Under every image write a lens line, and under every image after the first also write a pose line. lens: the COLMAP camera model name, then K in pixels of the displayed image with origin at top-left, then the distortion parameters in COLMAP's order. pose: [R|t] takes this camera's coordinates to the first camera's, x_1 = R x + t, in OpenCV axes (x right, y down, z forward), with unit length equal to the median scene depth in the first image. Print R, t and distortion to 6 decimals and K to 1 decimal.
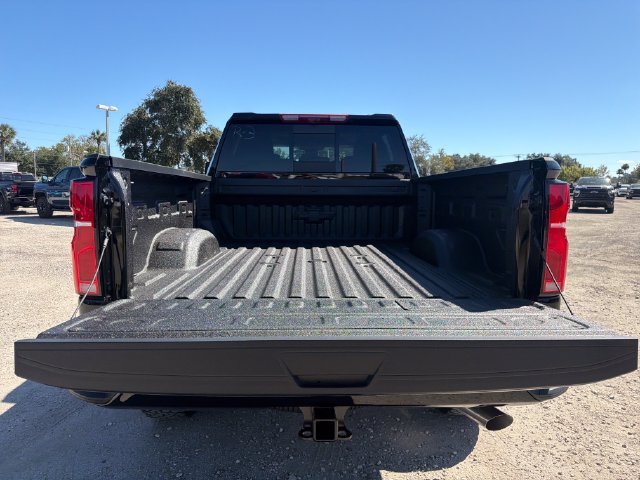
lens RADIAL K [[455.6, 0, 320.0], [0, 455.6, 240.0], [0, 0, 1]] dist [0.033775, -0.033380]
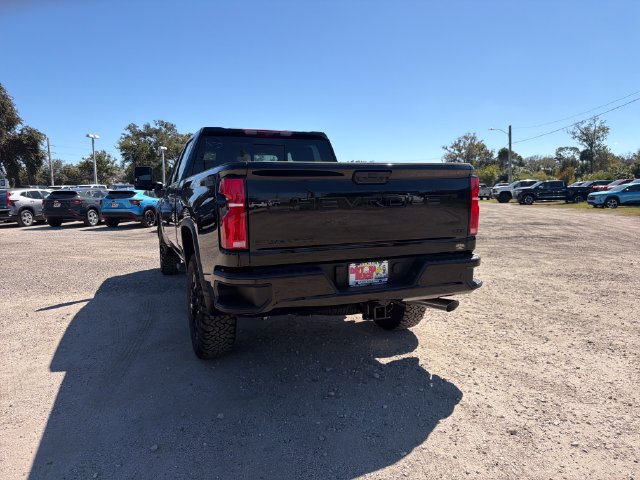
lens RADIAL K [[454.5, 0, 316.4], [0, 454.5, 240.4], [0, 0, 1]] dist [0.087033, -0.139183]
pose [[0.938412, -0.055204, 0.341081, -0.072075], [0.059030, 0.998256, -0.000840, 0.009735], [-0.340440, 0.020923, 0.940033, -0.054333]]
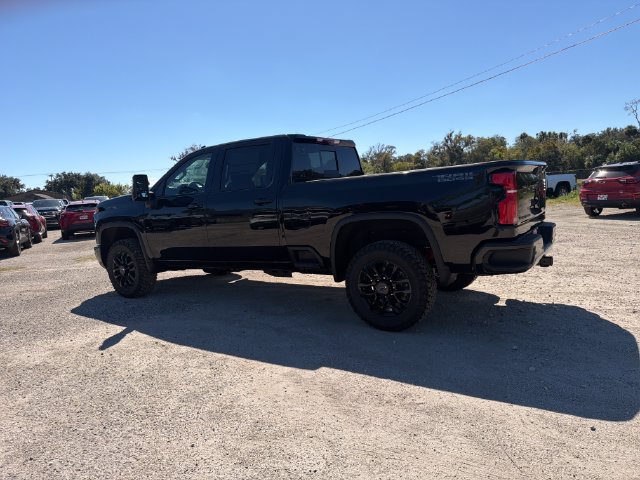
lens RADIAL K [[452.7, 0, 315.2], [0, 452.7, 248.2], [0, 0, 1]] dist [0.093309, -0.132710]
pose [[0.578783, -0.143495, 0.802757, -0.260117], [0.161655, 0.985050, 0.059528, -0.004609], [-0.799298, 0.095316, 0.593327, 0.043415]]
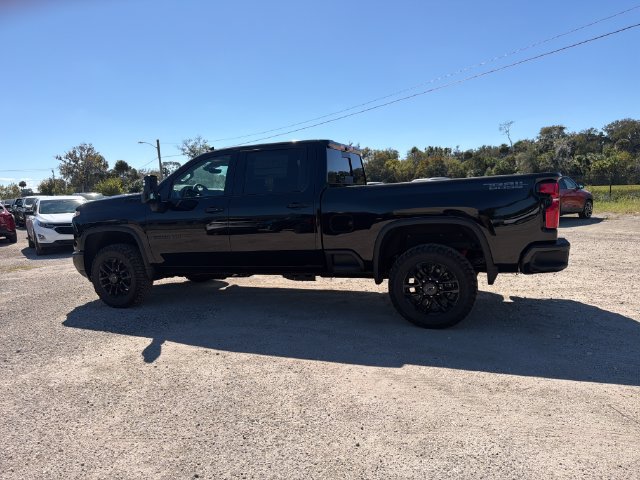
lens RADIAL K [[452.7, 0, 315.2], [0, 452.7, 248.2], [0, 0, 1]] dist [0.093309, -0.132710]
pose [[0.387170, -0.135307, 0.912026, -0.303943], [0.153902, 0.984780, 0.080767, -0.016289], [-0.909073, 0.109093, 0.402101, 0.110665]]
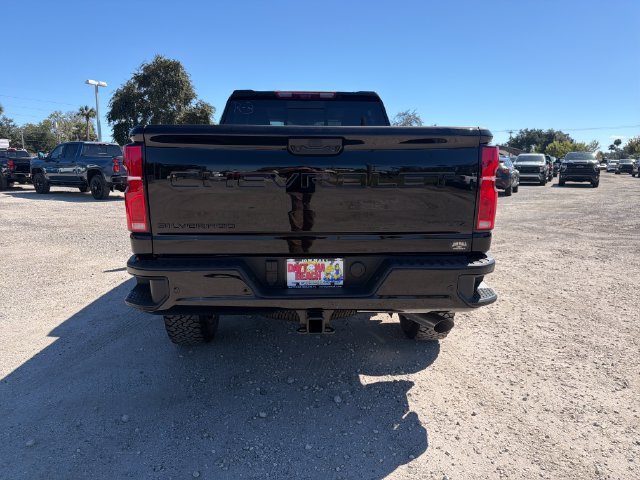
lens RADIAL K [[458.1, 0, 316.3], [0, 458.1, 245.6], [0, 0, 1]] dist [0.007540, -0.005357]
pose [[0.999945, -0.005037, 0.009210, 0.000180], [0.004464, 0.998112, 0.061256, 0.007344], [-0.009501, -0.061212, 0.998080, -0.031779]]
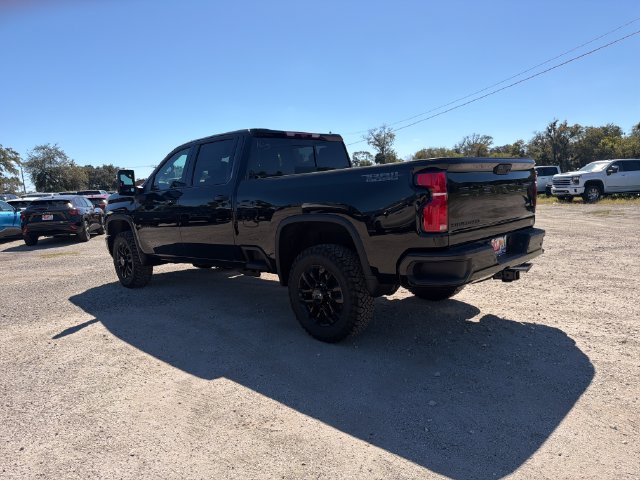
lens RADIAL K [[452.7, 0, 315.2], [0, 452.7, 248.2], [0, 0, 1]] dist [0.093309, -0.132710]
pose [[0.726619, -0.131506, 0.674338, -0.199328], [0.135412, 0.989670, 0.047089, 0.002460], [-0.673564, 0.057098, 0.736920, -0.003271]]
